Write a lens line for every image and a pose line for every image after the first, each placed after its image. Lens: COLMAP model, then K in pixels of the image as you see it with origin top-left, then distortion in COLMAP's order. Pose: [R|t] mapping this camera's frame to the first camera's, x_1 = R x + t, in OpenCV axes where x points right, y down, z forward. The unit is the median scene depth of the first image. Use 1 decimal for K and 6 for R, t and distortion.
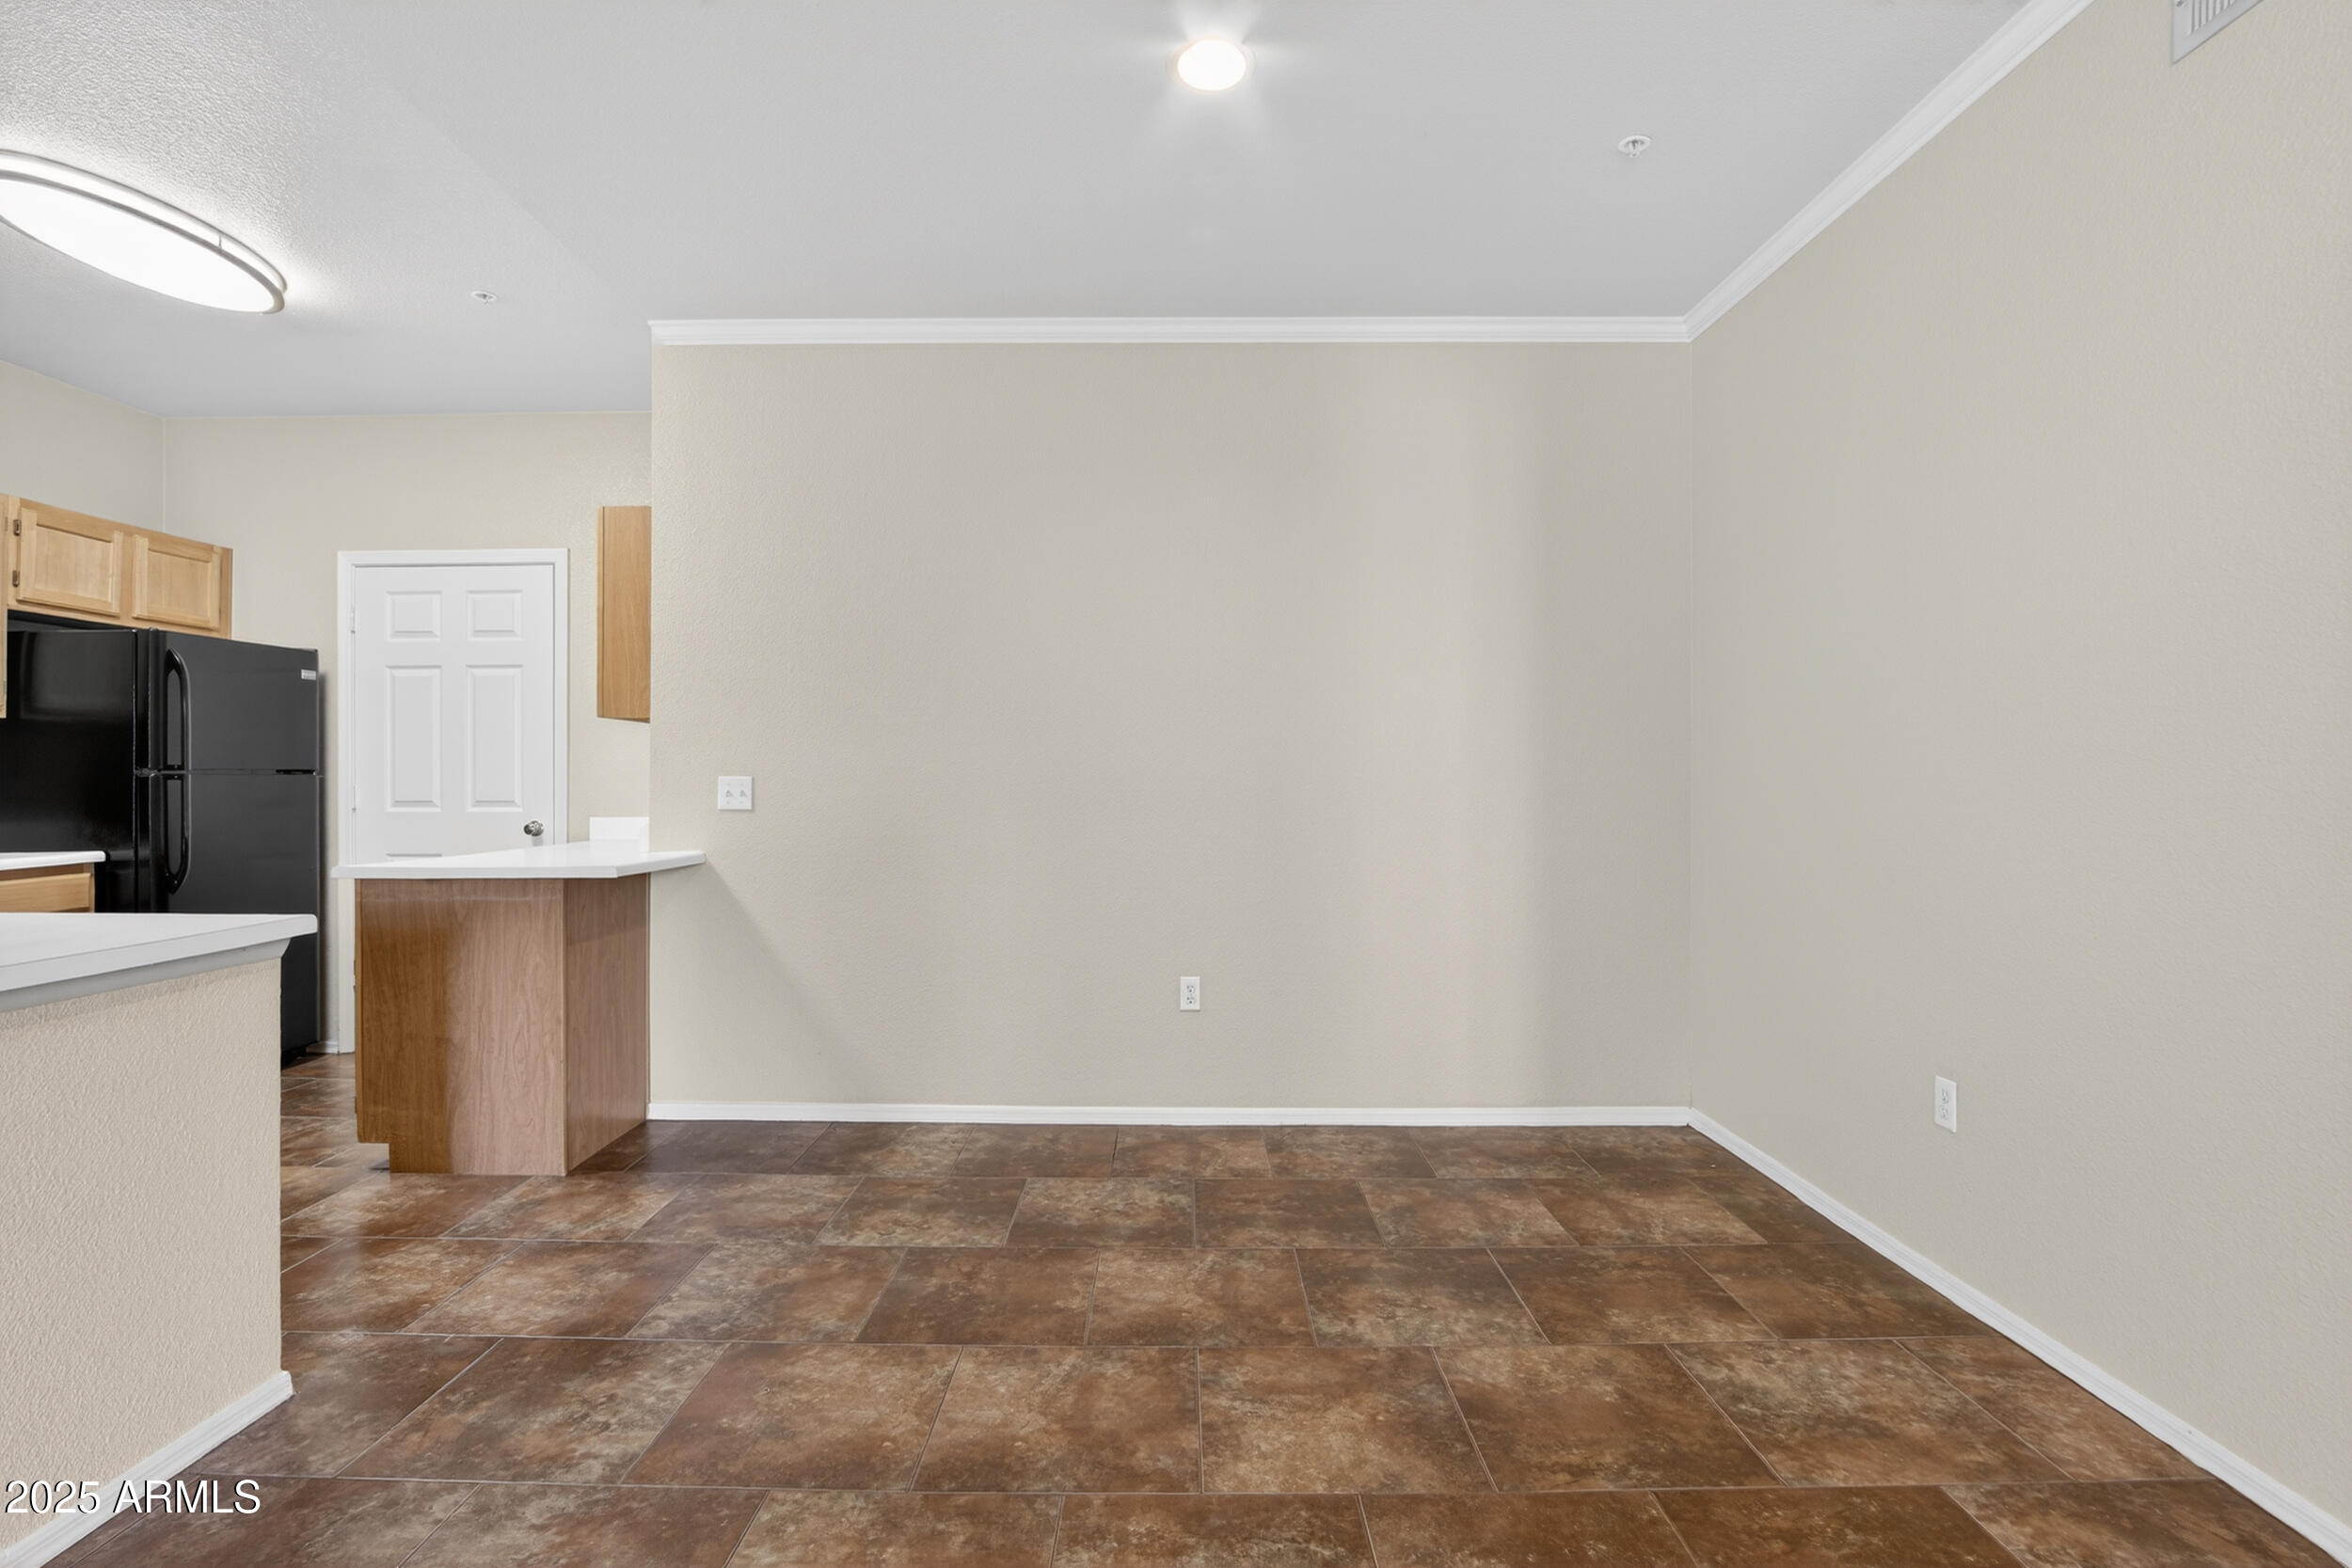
lens RADIAL K [[1106.0, 0, 1175.6], [0, 1106.0, 777.8], [0, 0, 1]] dist [-0.040722, 0.009656]
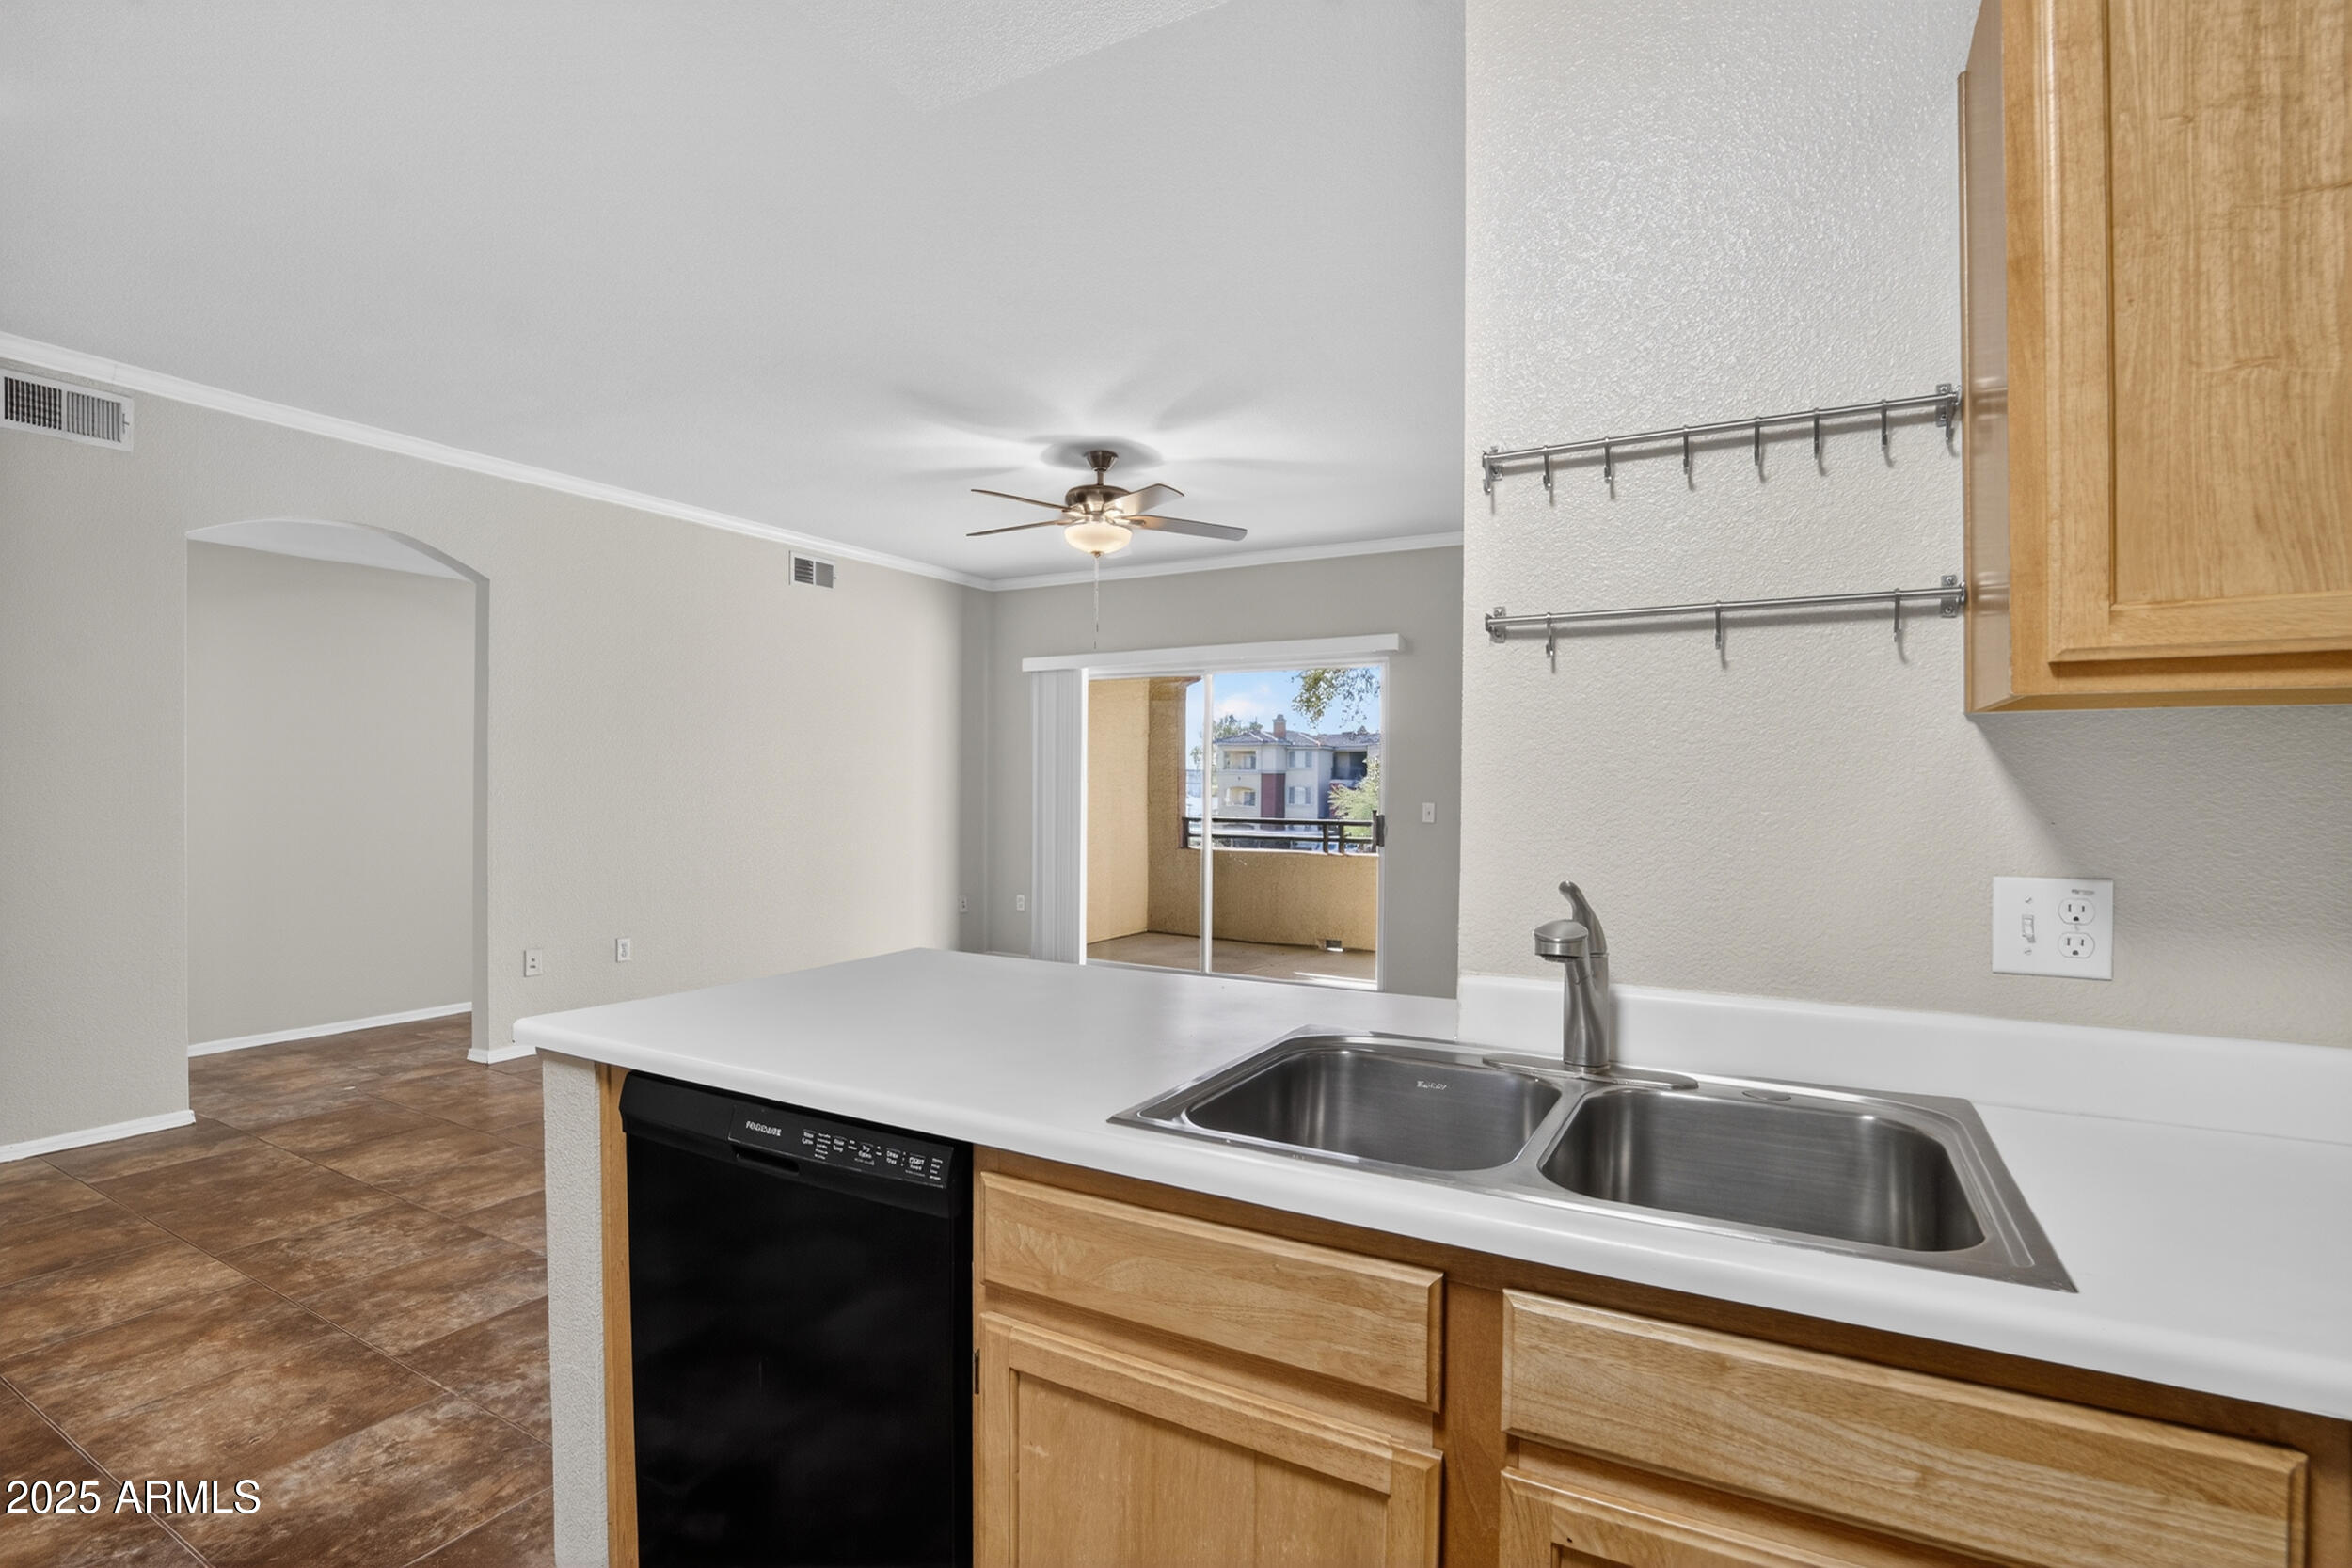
lens RADIAL K [[1100.8, 0, 1169.4], [0, 1100.8, 788.1], [0, 0, 1]] dist [-0.044176, 0.011496]
pose [[-0.871019, -0.008631, 0.491174, -0.981825], [-0.008147, 0.999962, 0.003125, -0.033025], [-0.491182, -0.001280, -0.871056, 0.886818]]
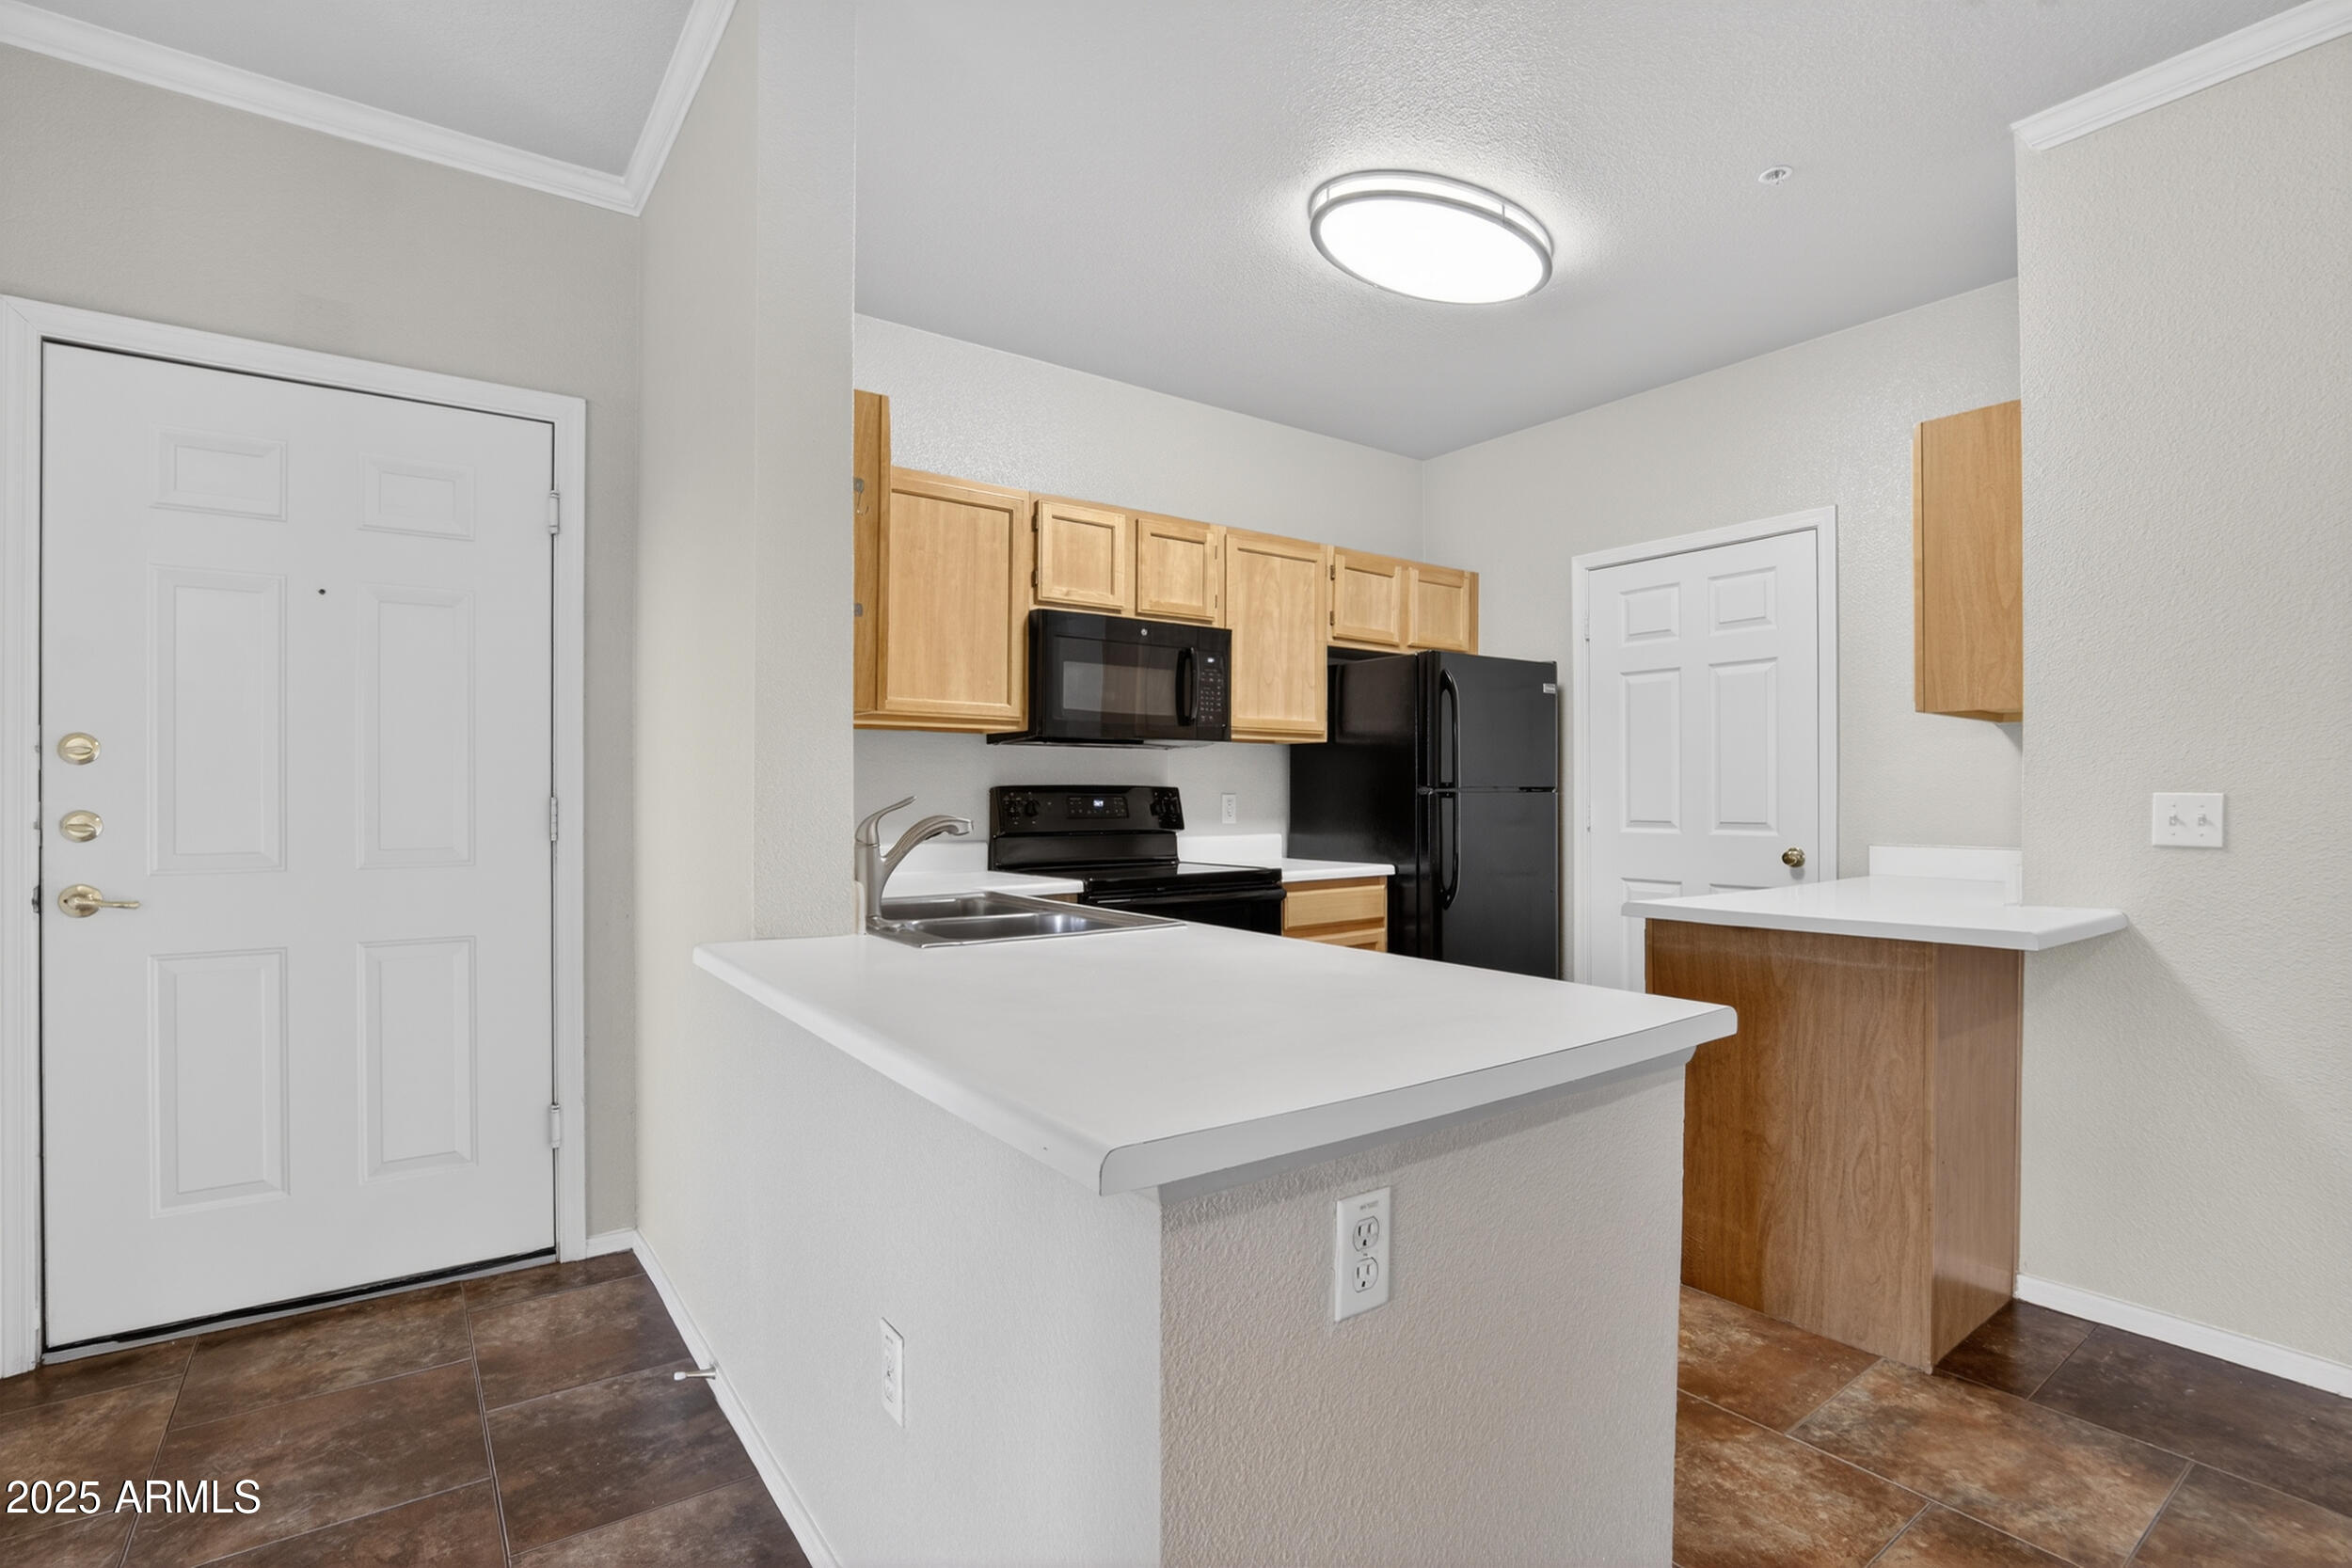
lens RADIAL K [[1097.5, 0, 1184.6], [0, 1097.5, 794.8], [0, 0, 1]] dist [-0.023339, 0.000346]
pose [[0.598884, -0.000761, -0.800835, -0.280789], [0.000861, 1.000000, -0.000307, -0.000586], [0.800835, -0.000506, 0.598885, 0.202591]]
